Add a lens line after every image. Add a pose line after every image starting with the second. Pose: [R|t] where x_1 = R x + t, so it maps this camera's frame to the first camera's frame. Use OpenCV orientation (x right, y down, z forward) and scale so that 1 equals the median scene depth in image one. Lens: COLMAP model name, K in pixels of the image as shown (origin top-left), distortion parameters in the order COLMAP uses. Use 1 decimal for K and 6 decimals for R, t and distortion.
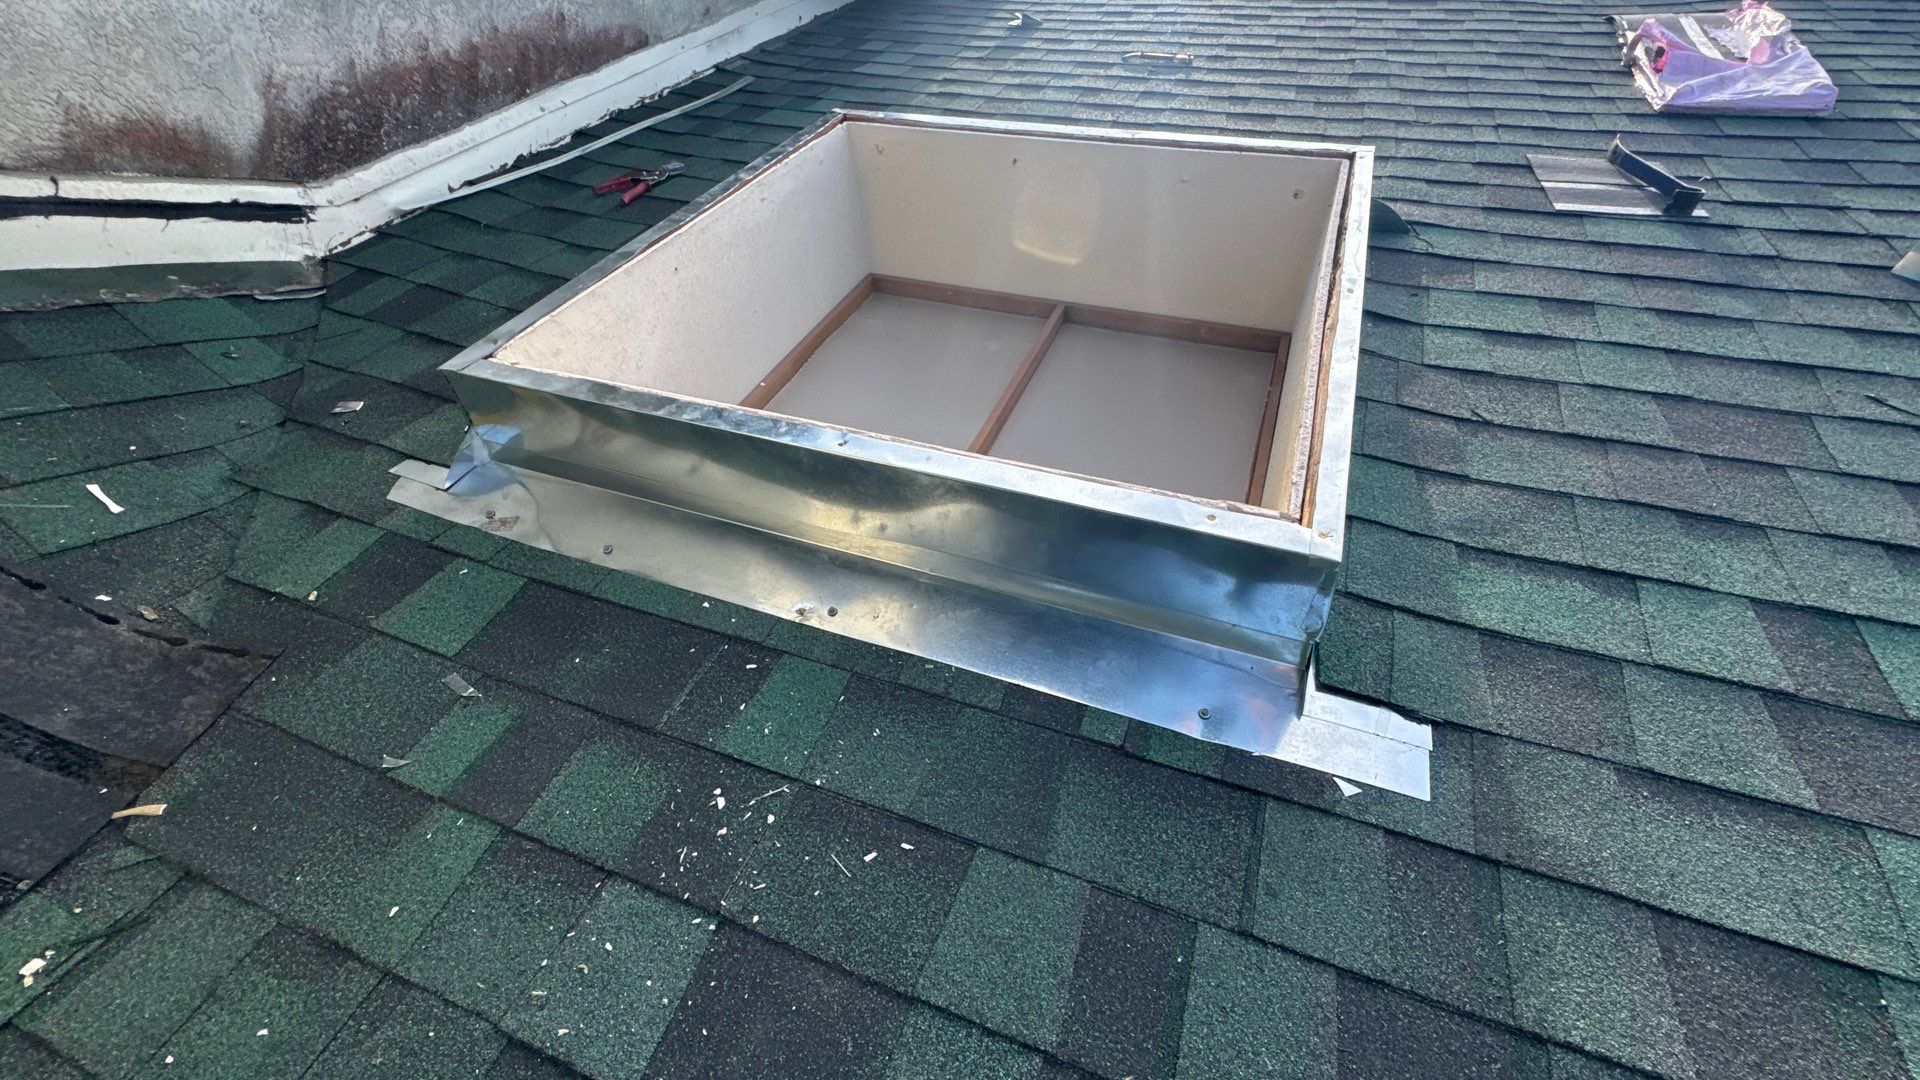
lens RADIAL K [[765.7, 0, 960.3], [0, 765.7, 540.1], [0, 0, 1]] dist [-0.002894, 0.000016]
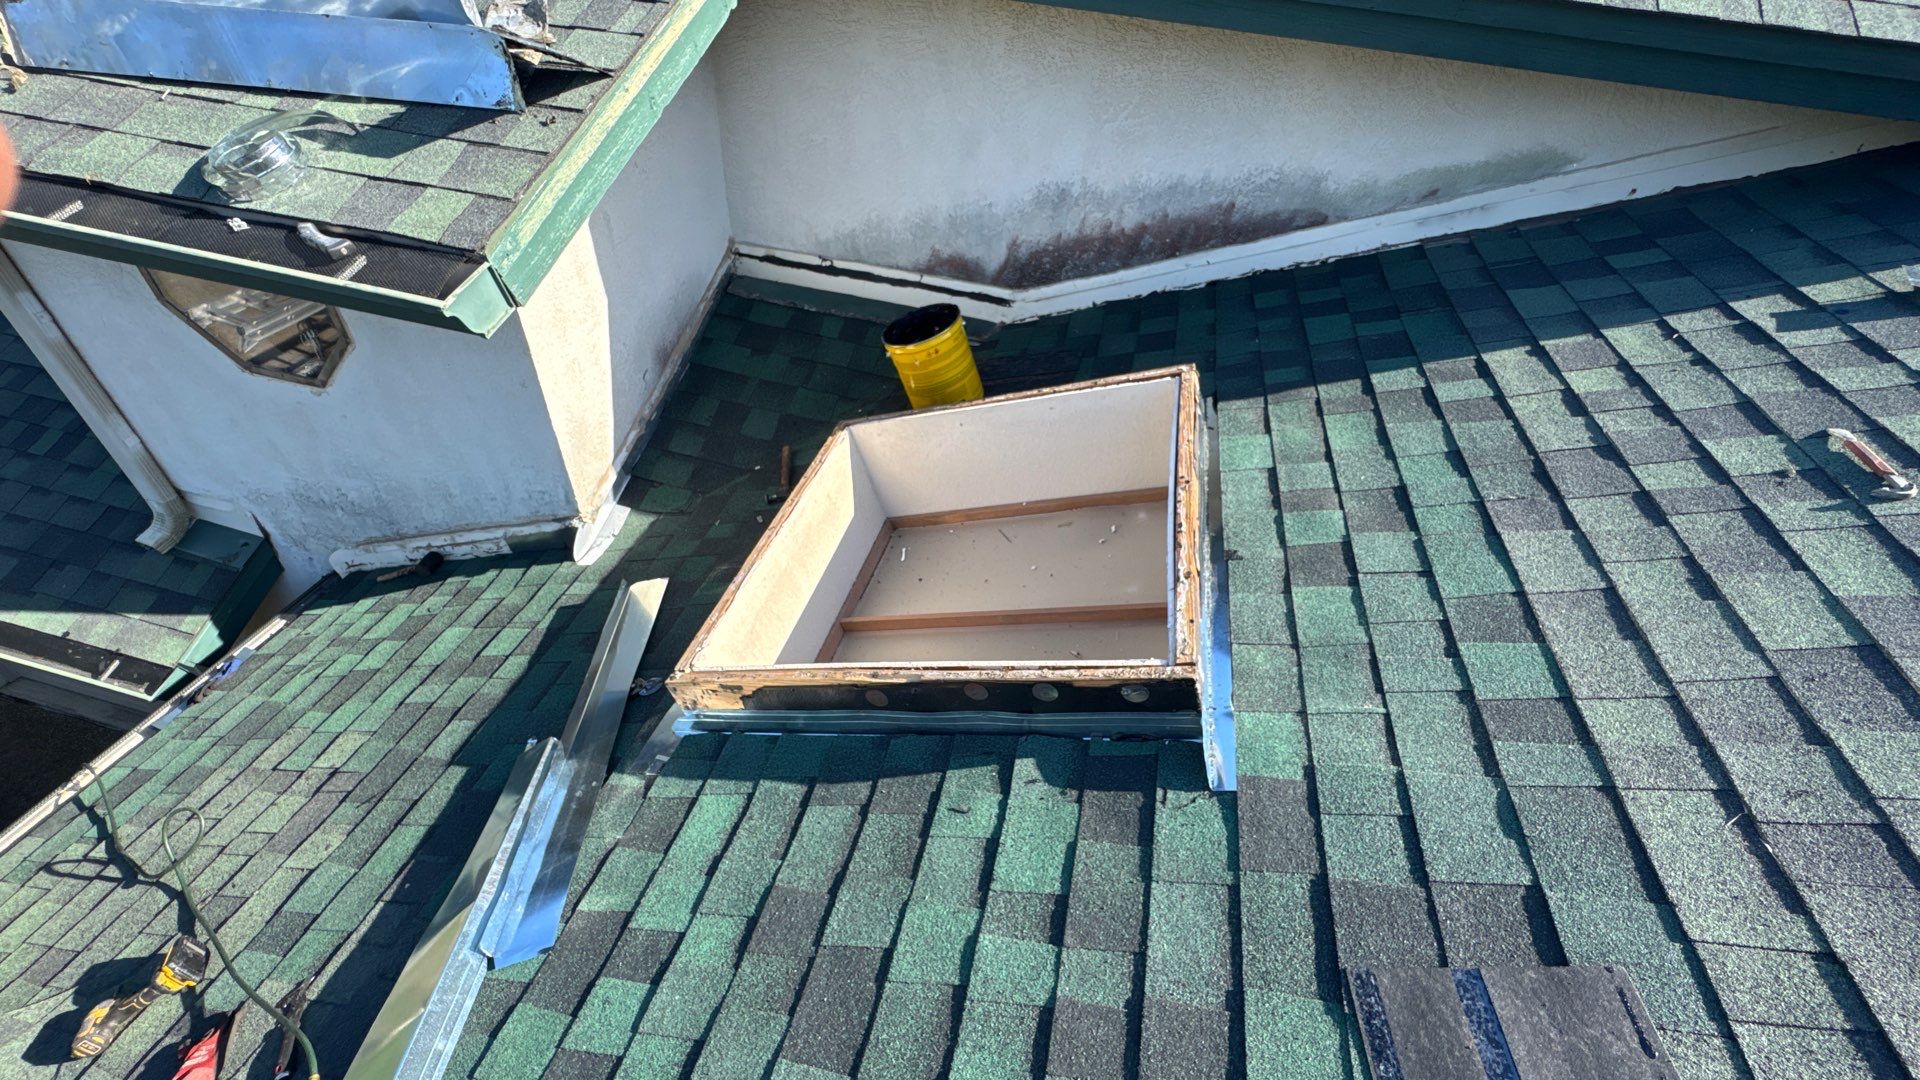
lens RADIAL K [[765.7, 0, 960.8], [0, 765.7, 540.2], [0, 0, 1]] dist [-0.002894, 0.000016]
pose [[0.142284, 0.594019, -0.791768, 1.027622], [-0.469629, 0.744654, 0.474277, -0.856199], [0.871323, 0.304355, 0.384921, 0.339758]]
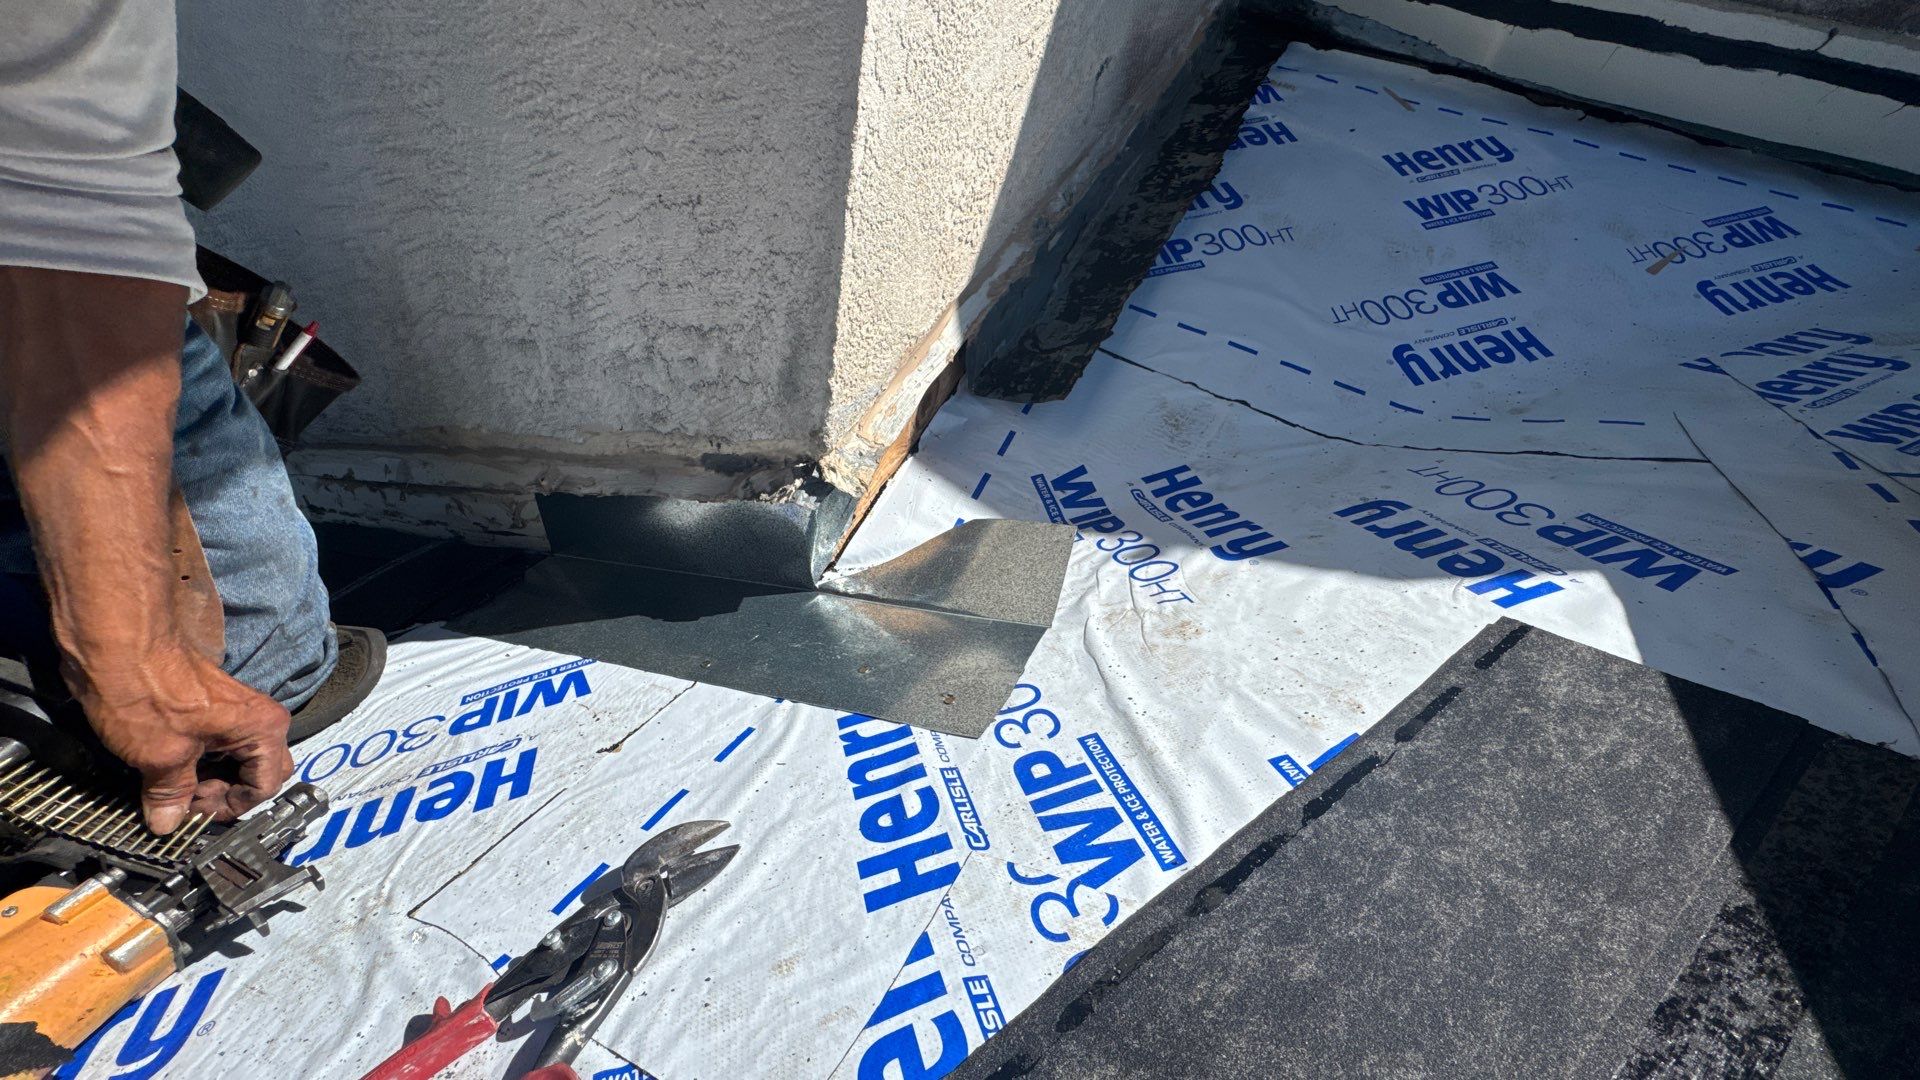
lens RADIAL K [[765.7, 0, 959.1], [0, 765.7, 538.0], [0, 0, 1]] dist [-0.002894, 0.000016]
pose [[-0.069977, 0.506550, -0.859366, -0.069565], [-0.577343, 0.681967, 0.448995, 0.082714], [0.813498, 0.527568, 0.244731, 0.228220]]
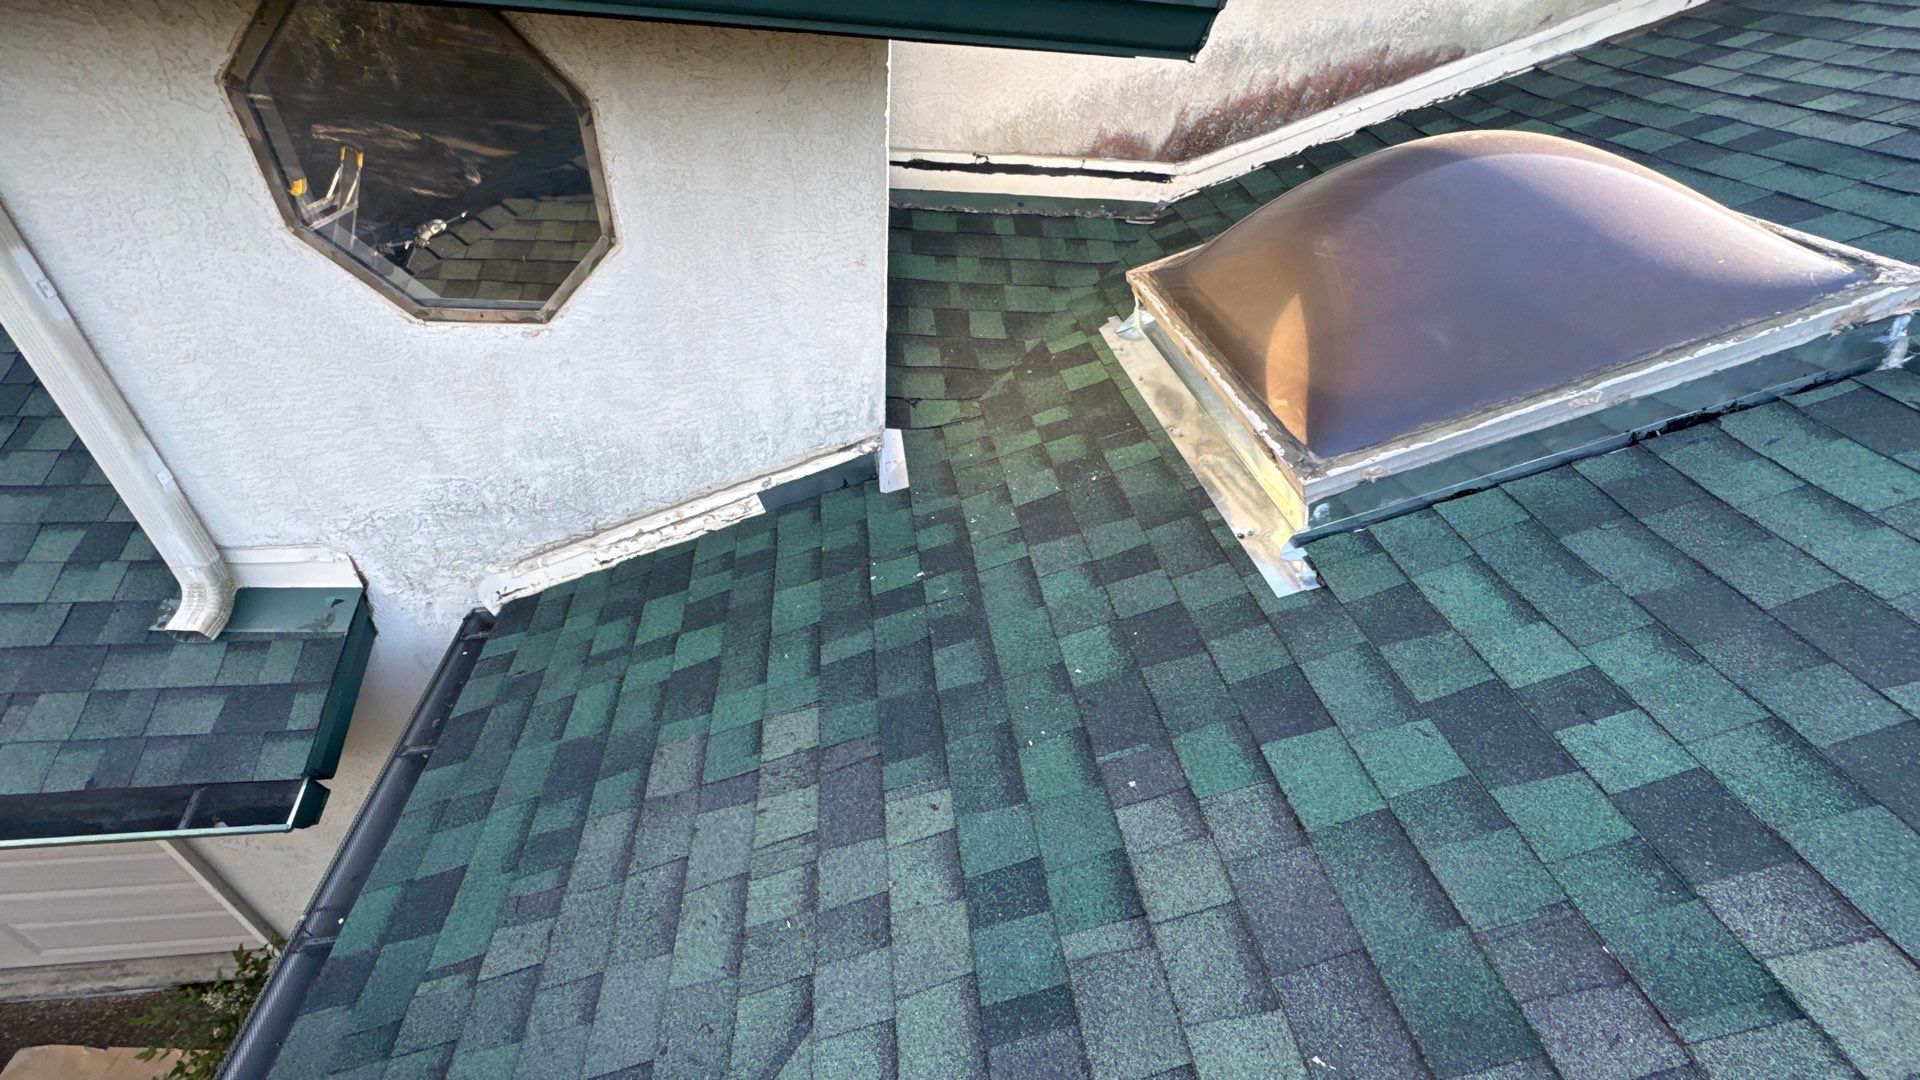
lens RADIAL K [[765.7, 0, 957.8], [0, 765.7, 538.2], [0, 0, 1]] dist [-0.002894, 0.000016]
pose [[0.473923, 0.493986, -0.728954, 0.758888], [-0.390307, 0.859906, 0.328973, -0.074134], [0.789340, 0.128608, 0.600335, -0.474151]]
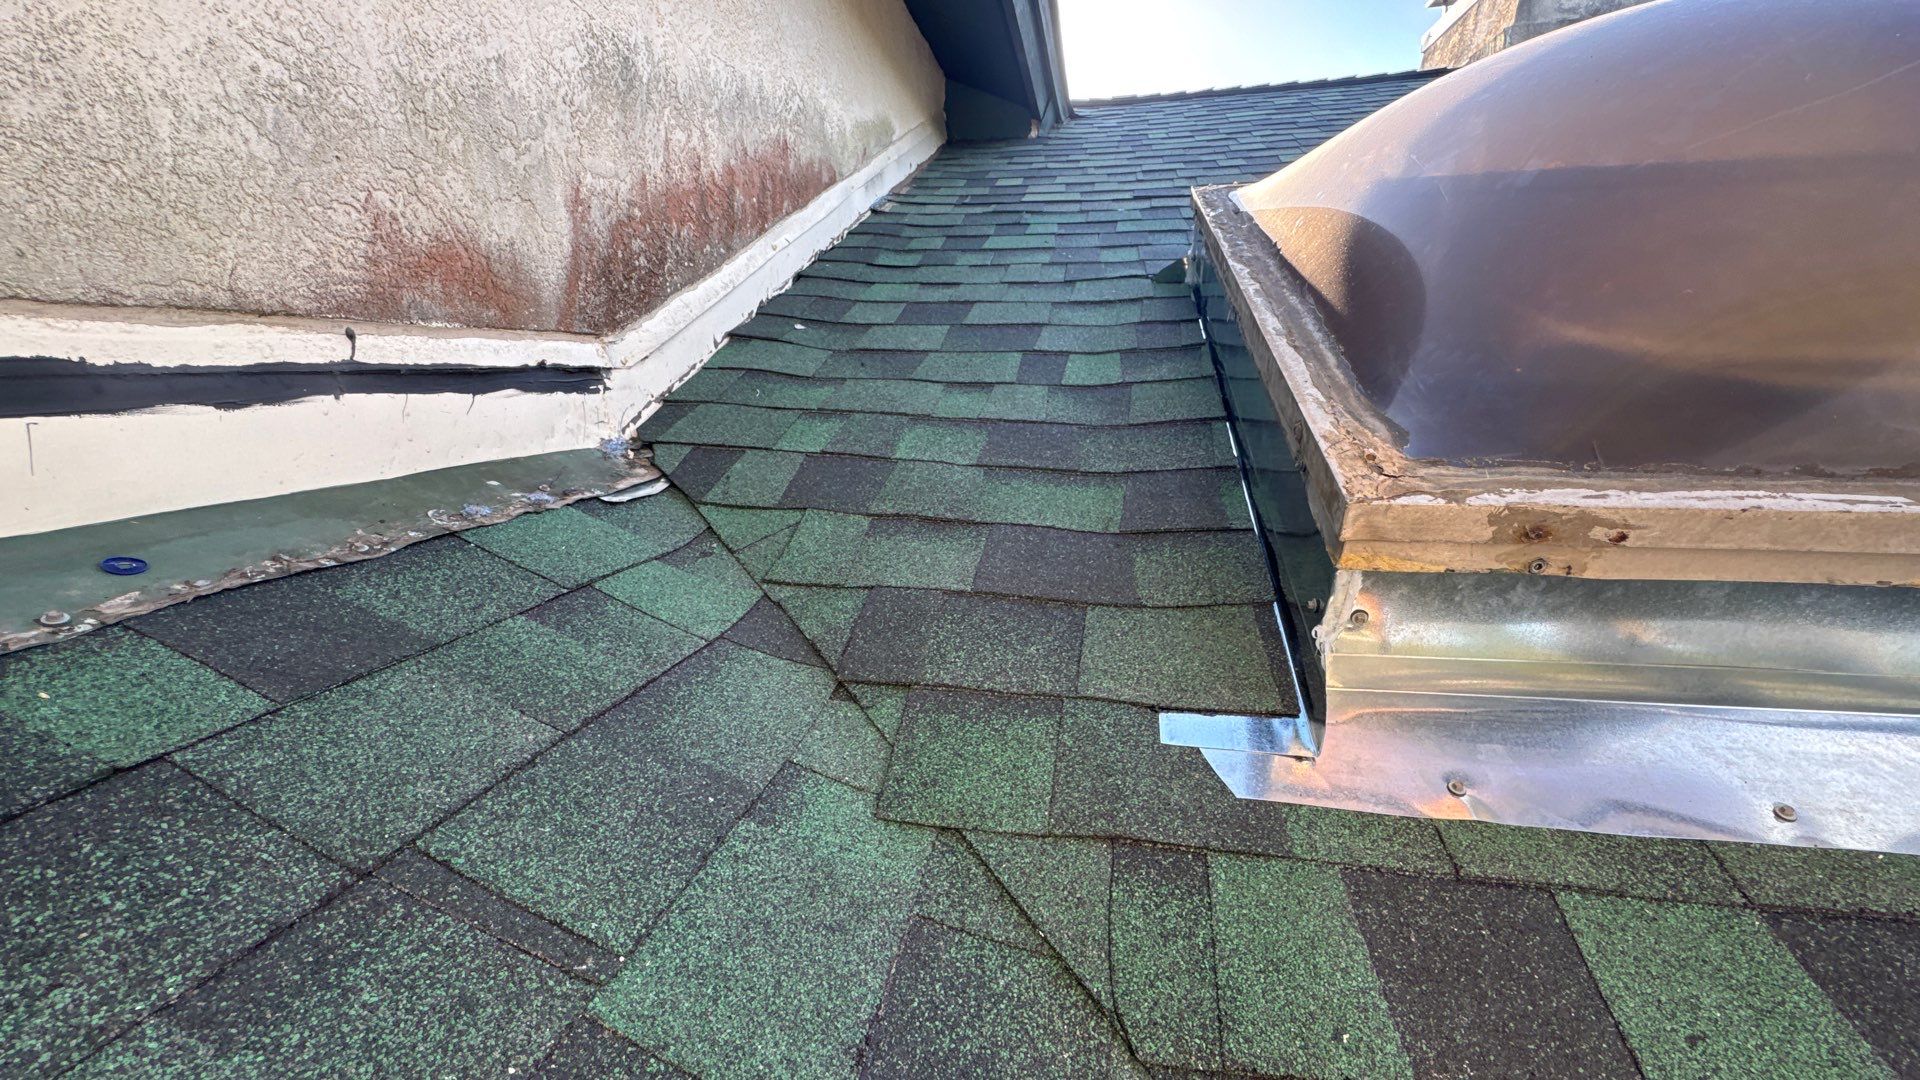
lens RADIAL K [[765.7, 0, 960.3], [0, 765.7, 539.3], [0, 0, 1]] dist [-0.002894, 0.000016]
pose [[0.975171, -0.149352, 0.163511, -0.693803], [0.178744, 0.966726, -0.183007, -0.113046], [-0.130738, 0.207690, 0.969419, 0.339727]]
